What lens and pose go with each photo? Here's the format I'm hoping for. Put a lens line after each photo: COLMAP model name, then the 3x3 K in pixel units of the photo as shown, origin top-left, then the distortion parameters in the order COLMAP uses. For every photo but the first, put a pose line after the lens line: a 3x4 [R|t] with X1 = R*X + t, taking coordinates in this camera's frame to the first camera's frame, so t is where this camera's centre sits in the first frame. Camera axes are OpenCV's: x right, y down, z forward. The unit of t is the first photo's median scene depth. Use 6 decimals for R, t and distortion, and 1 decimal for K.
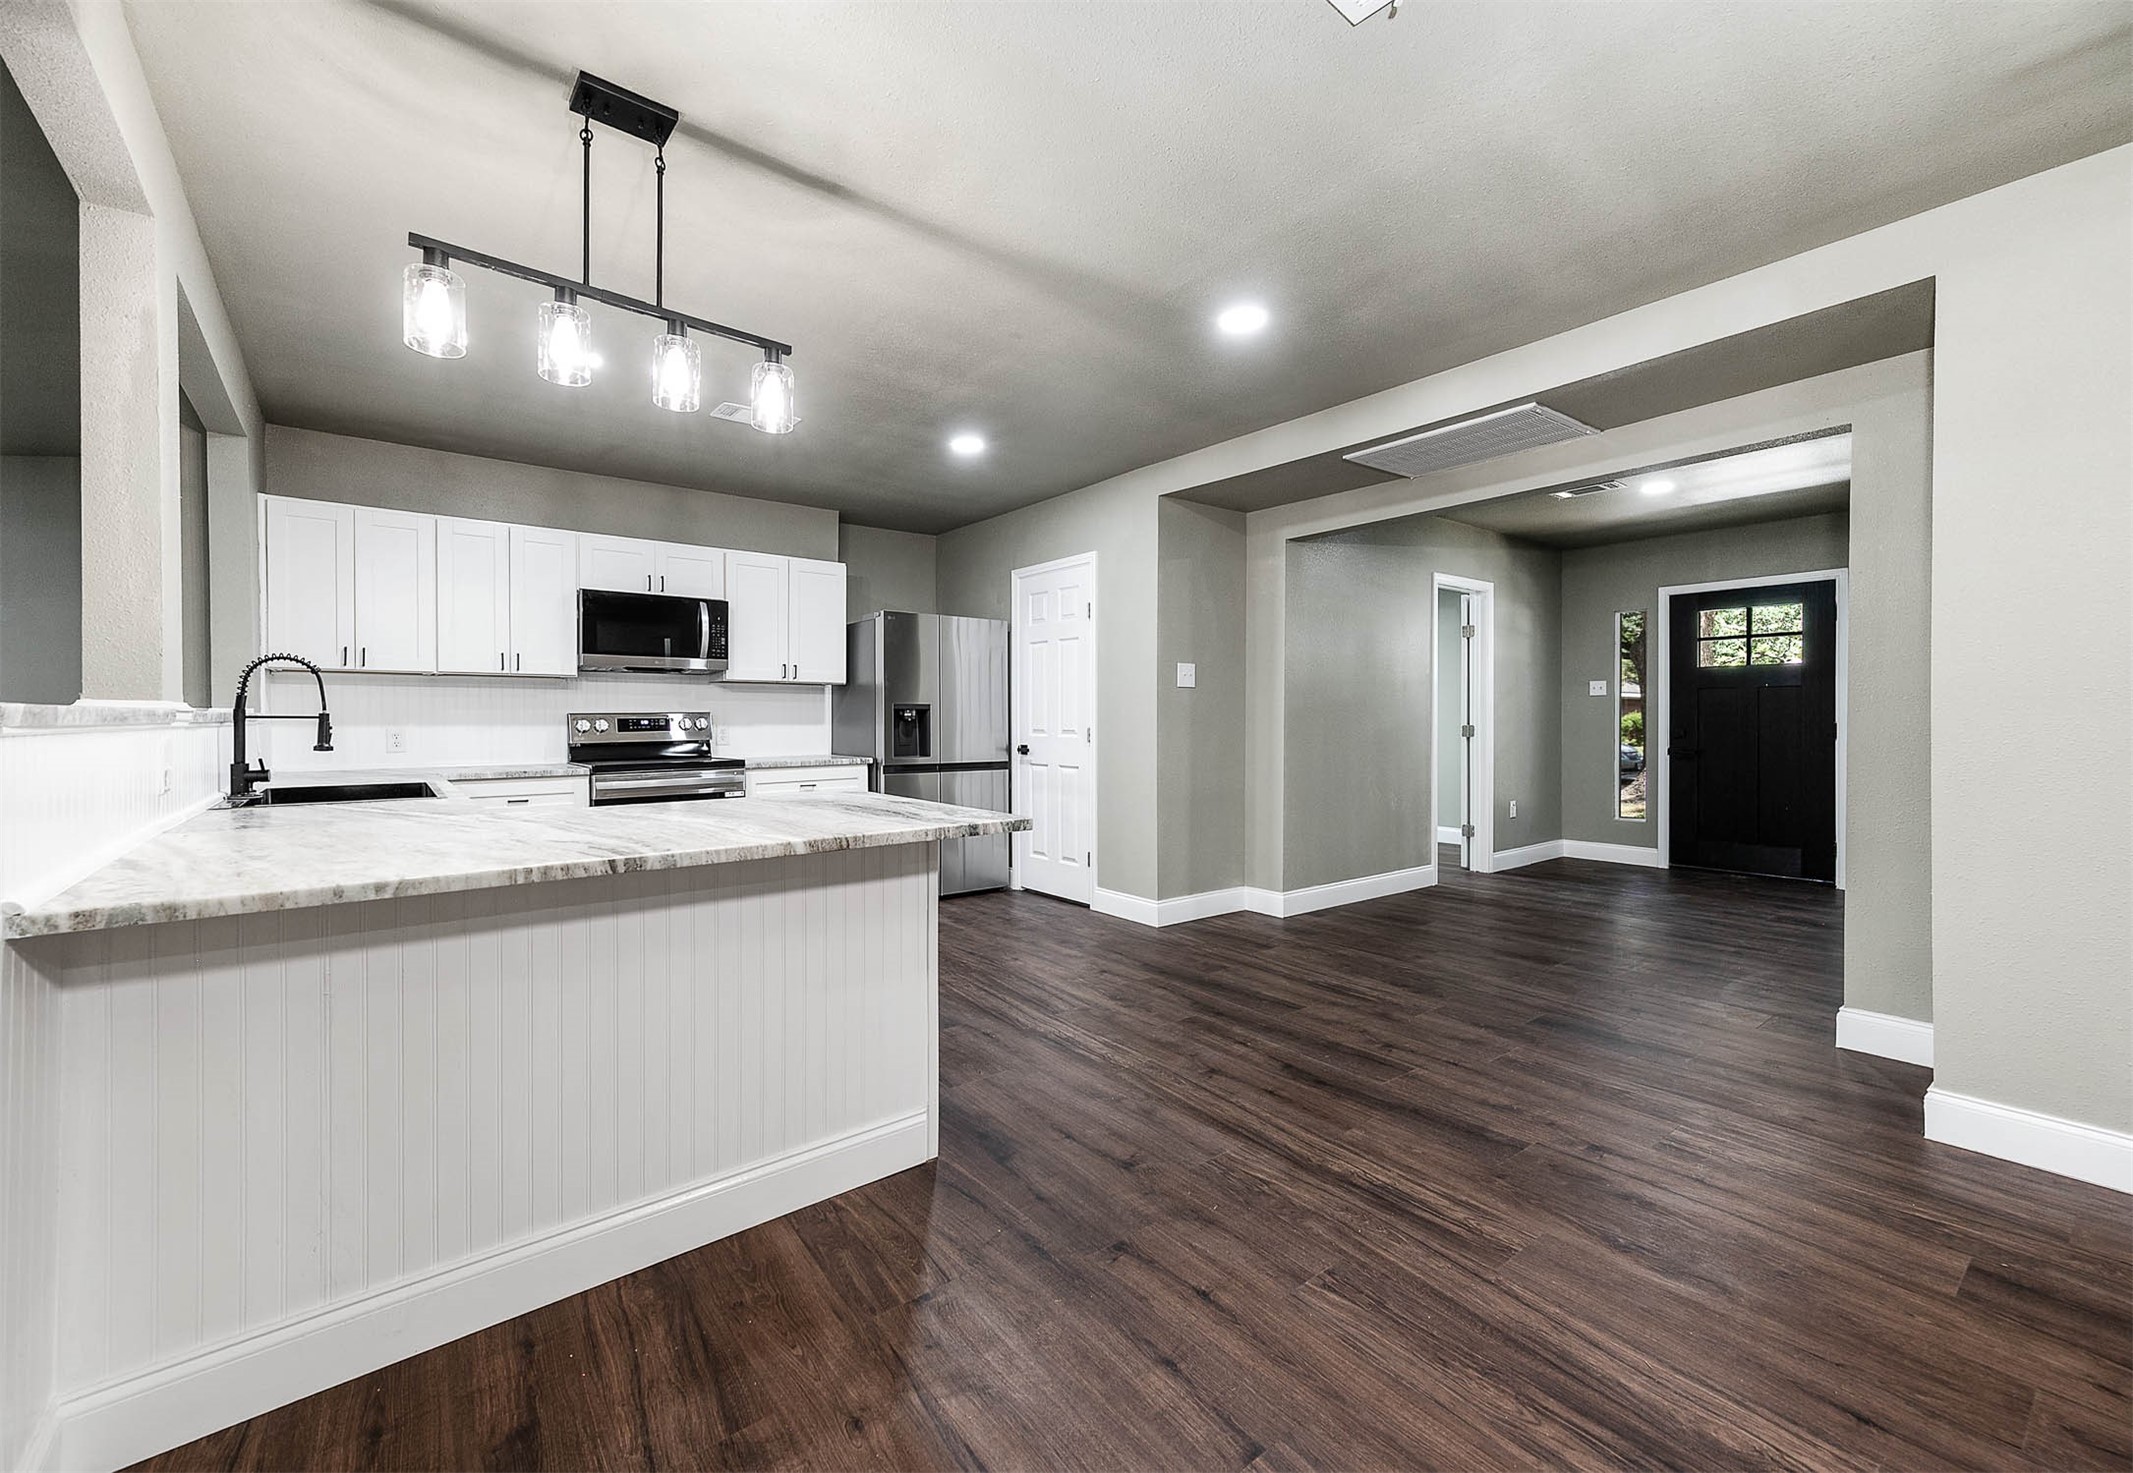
lens RADIAL K [[863.7, 0, 1032.5], [0, 863.7, 728.8], [0, 0, 1]] dist [0.000272, -0.000172]
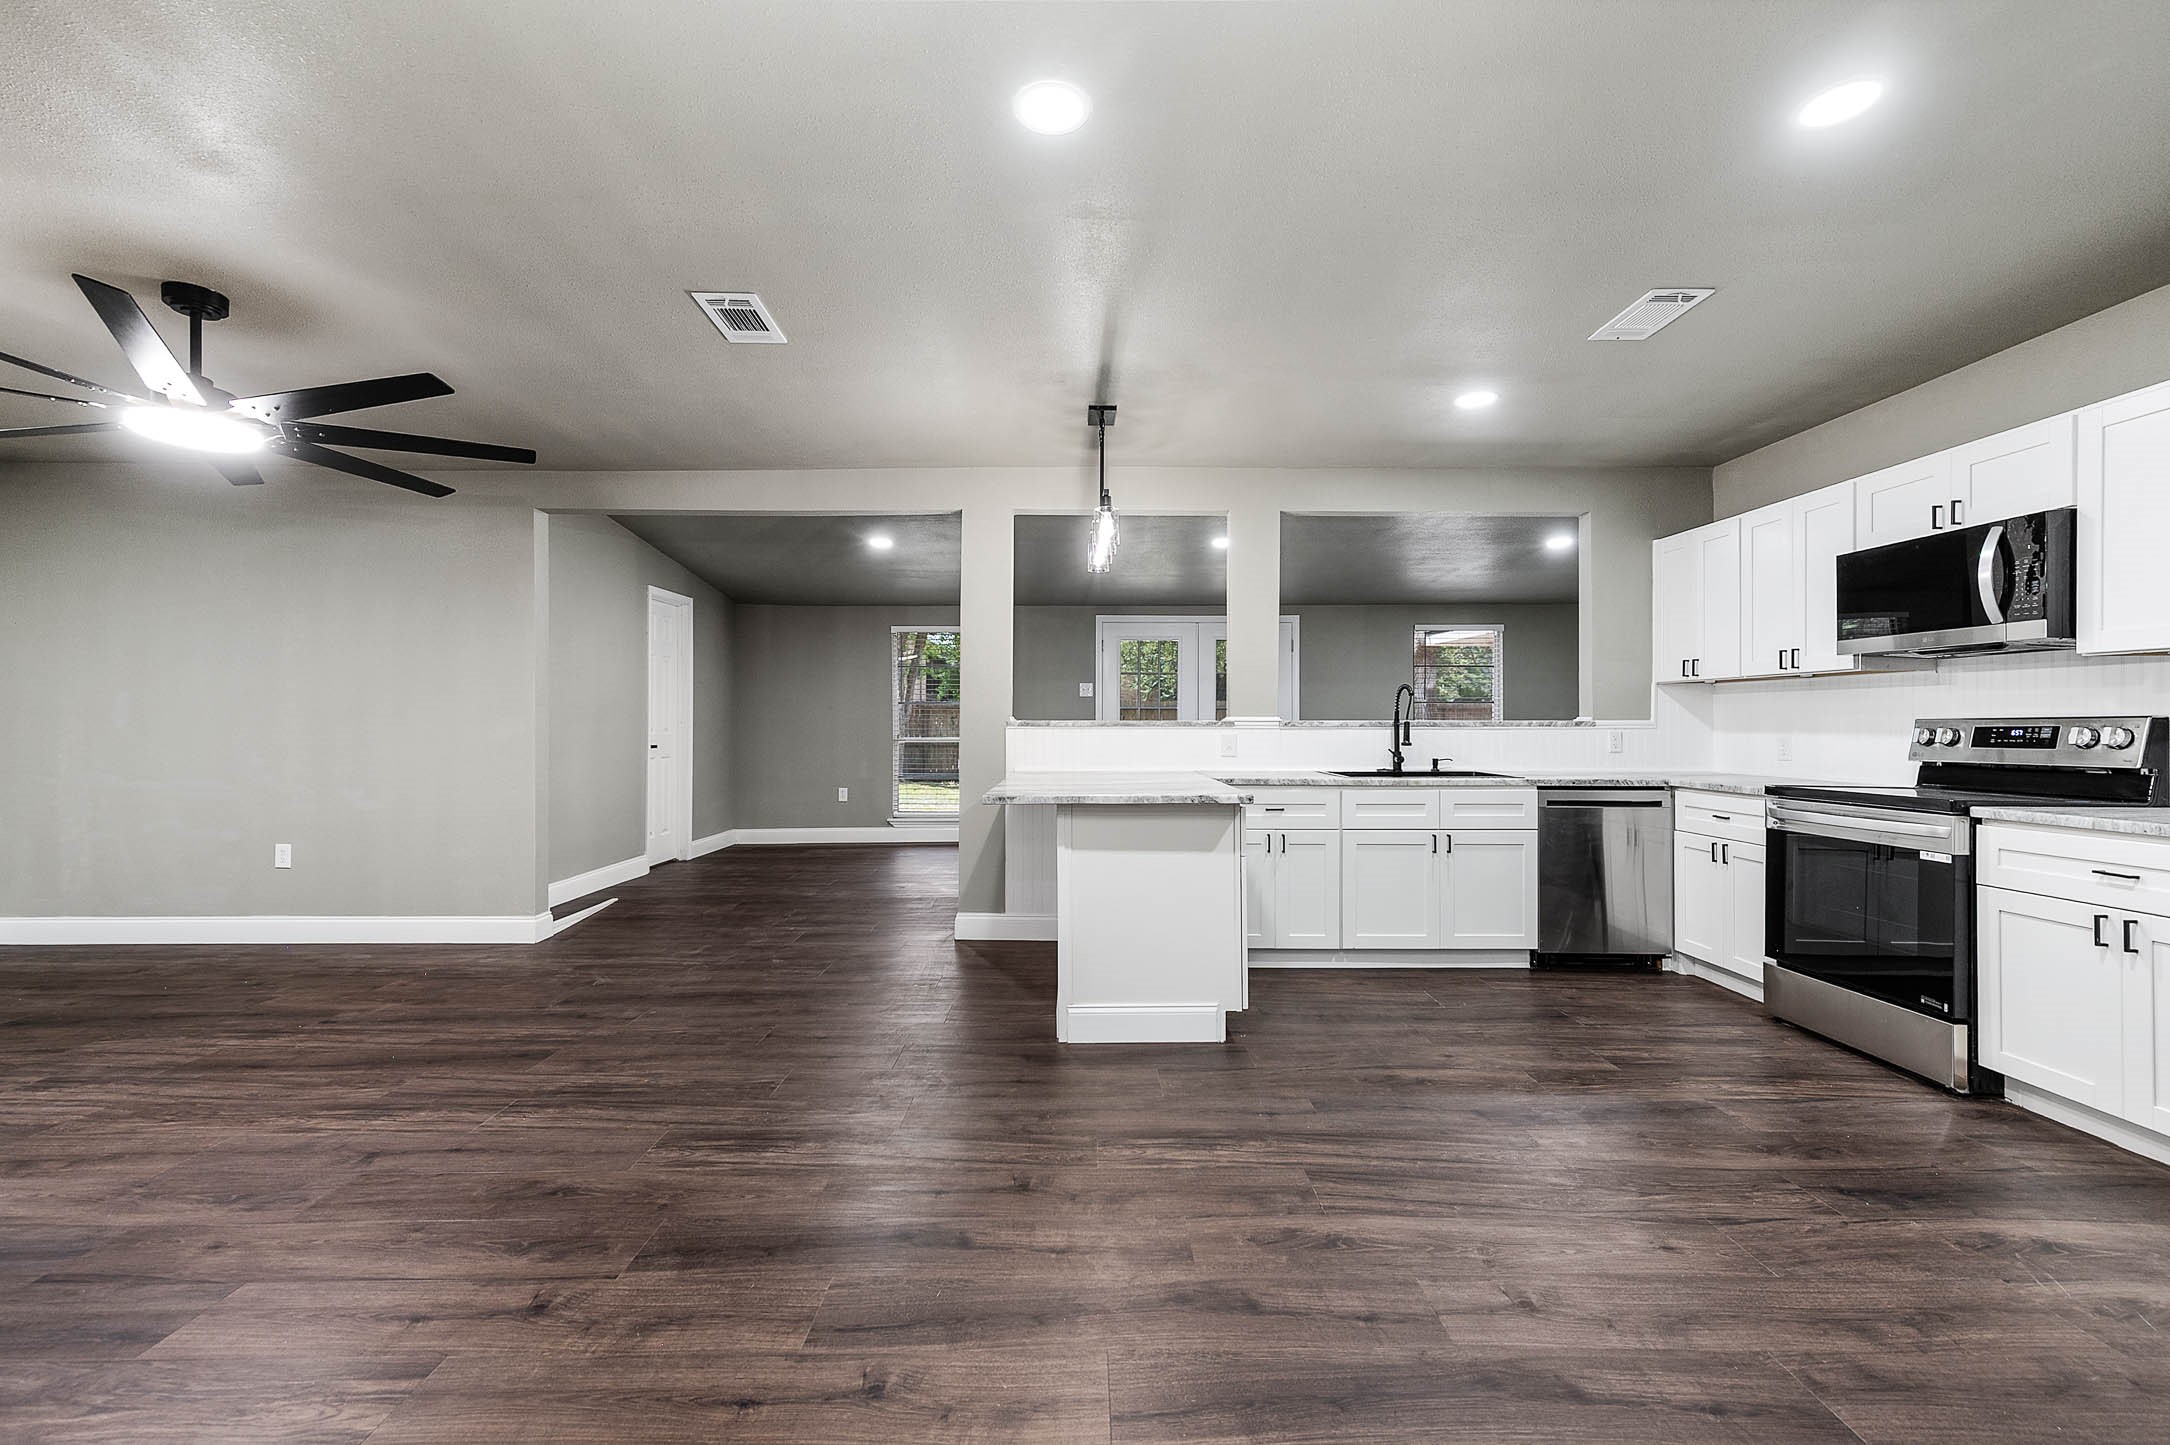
lens RADIAL K [[899.3, 0, 1087.6], [0, 899.3, 725.0], [0, 0, 1]] dist [0.010459, 0.000252]
pose [[-0.599998, 0.004943, -0.799986, 0.463803], [-0.007969, 0.999894, 0.012155, -0.015801], [0.799962, 0.013668, -0.599895, 0.863511]]
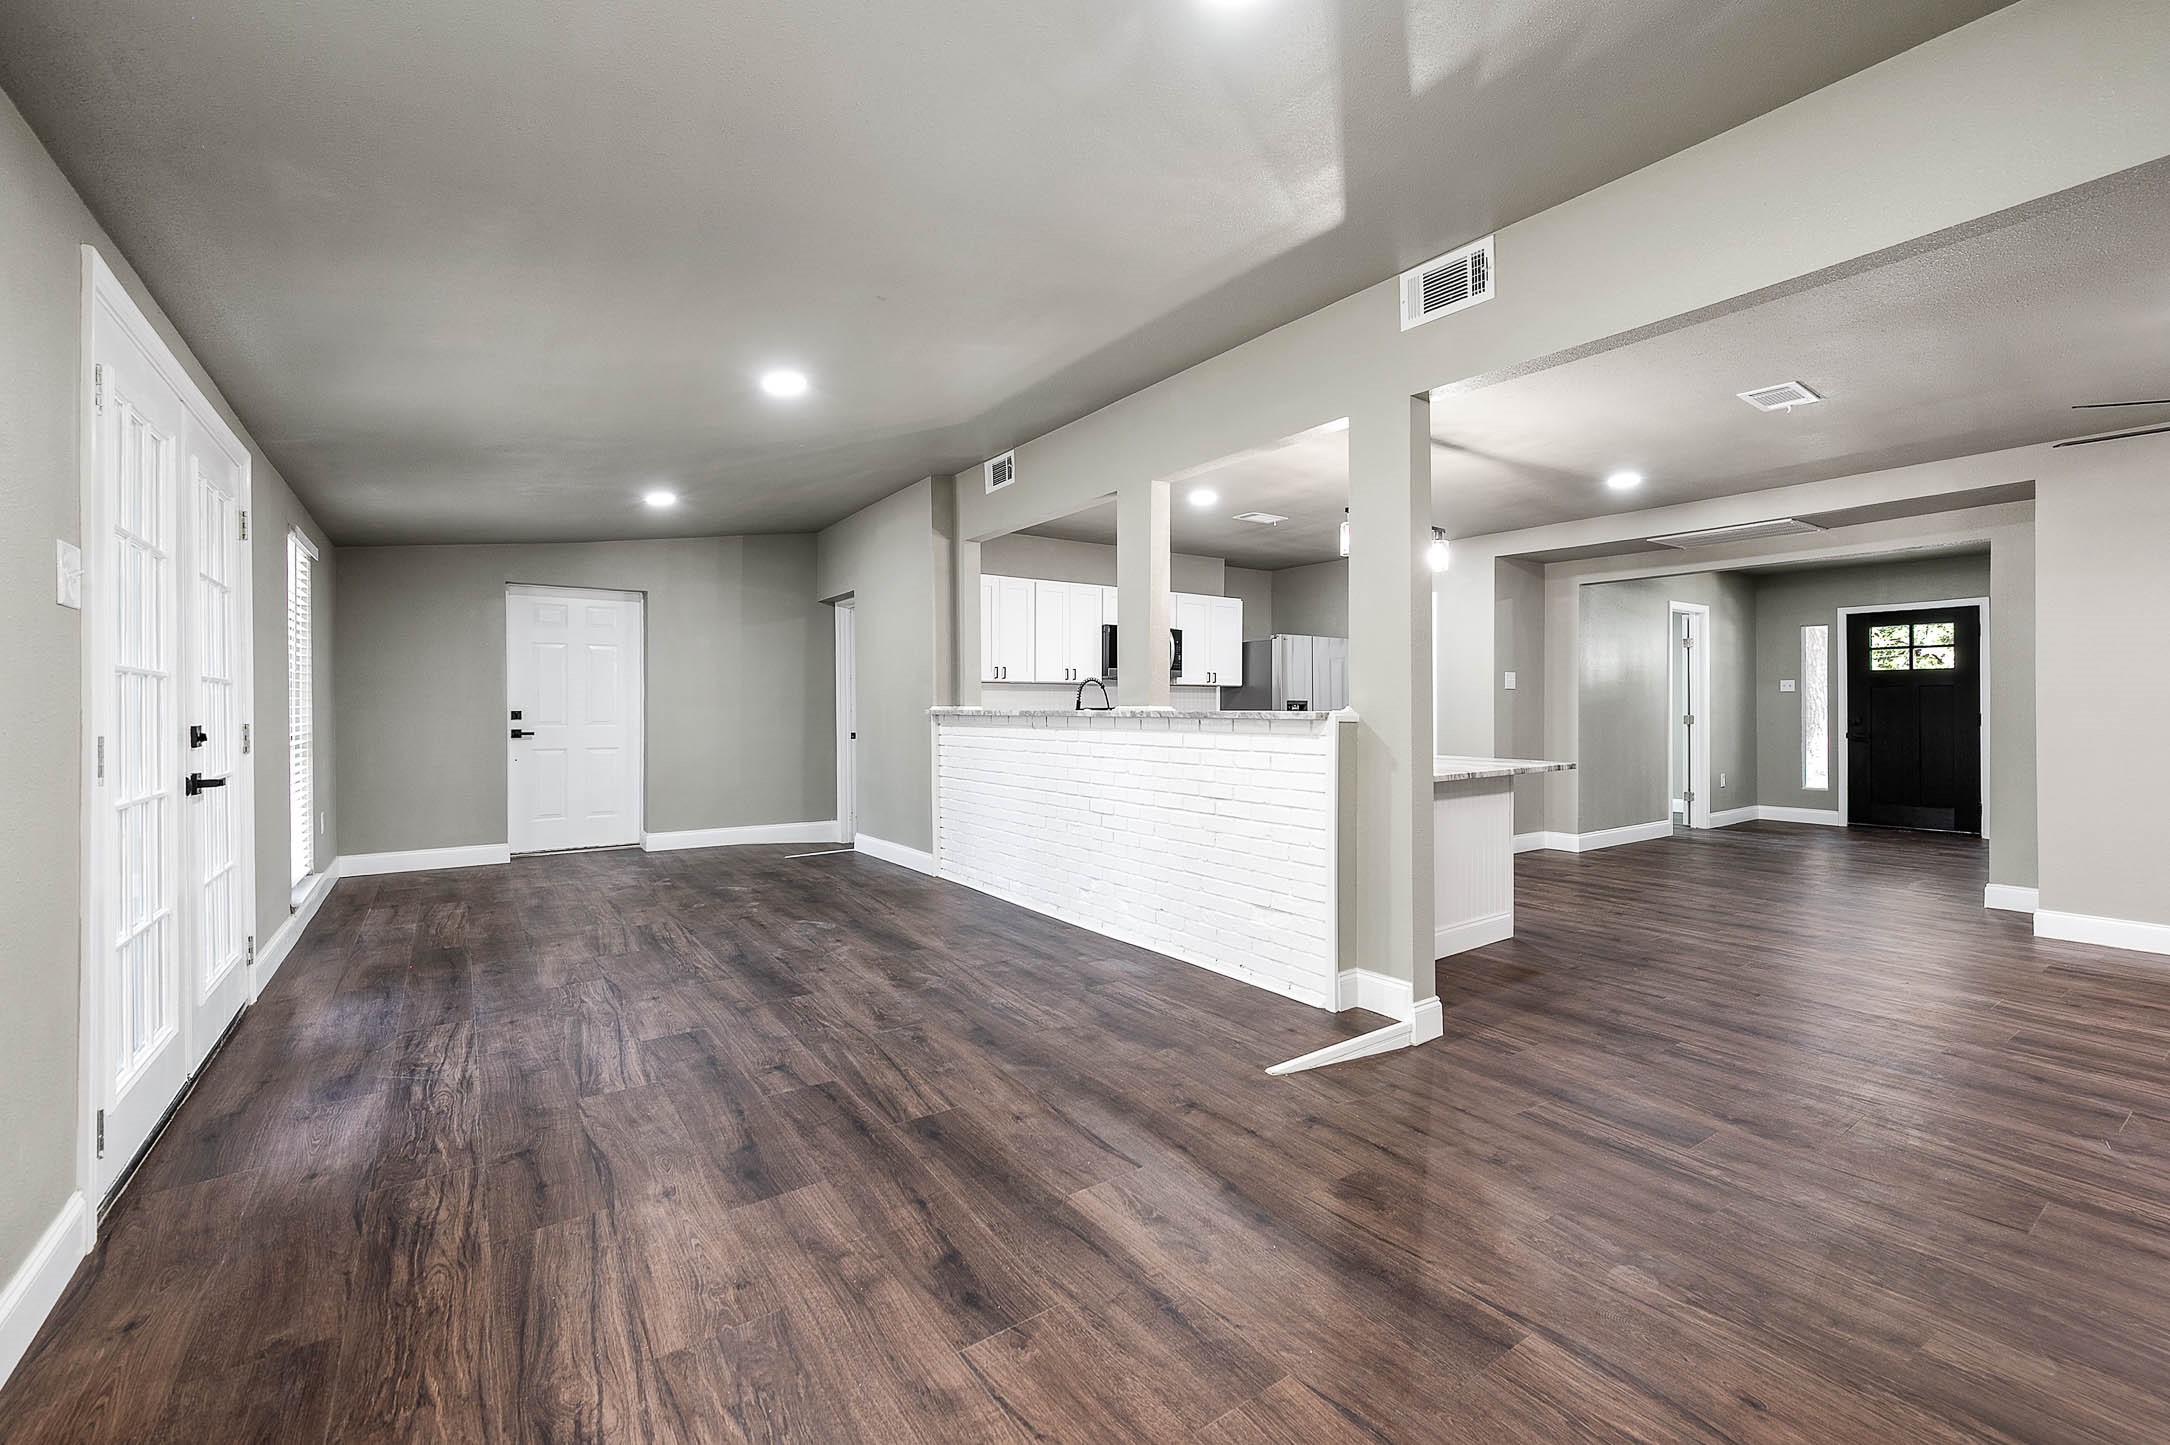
lens RADIAL K [[899.3, 0, 1099.3], [0, 899.3, 712.6], [0, 0, 1]] dist [0.004098, 0.000410]
pose [[0.999753, -0.002256, -0.022104, -0.456789], [0.002091, 0.999970, -0.007459, -0.000135], [0.022120, 0.007411, 0.999728, -0.485101]]
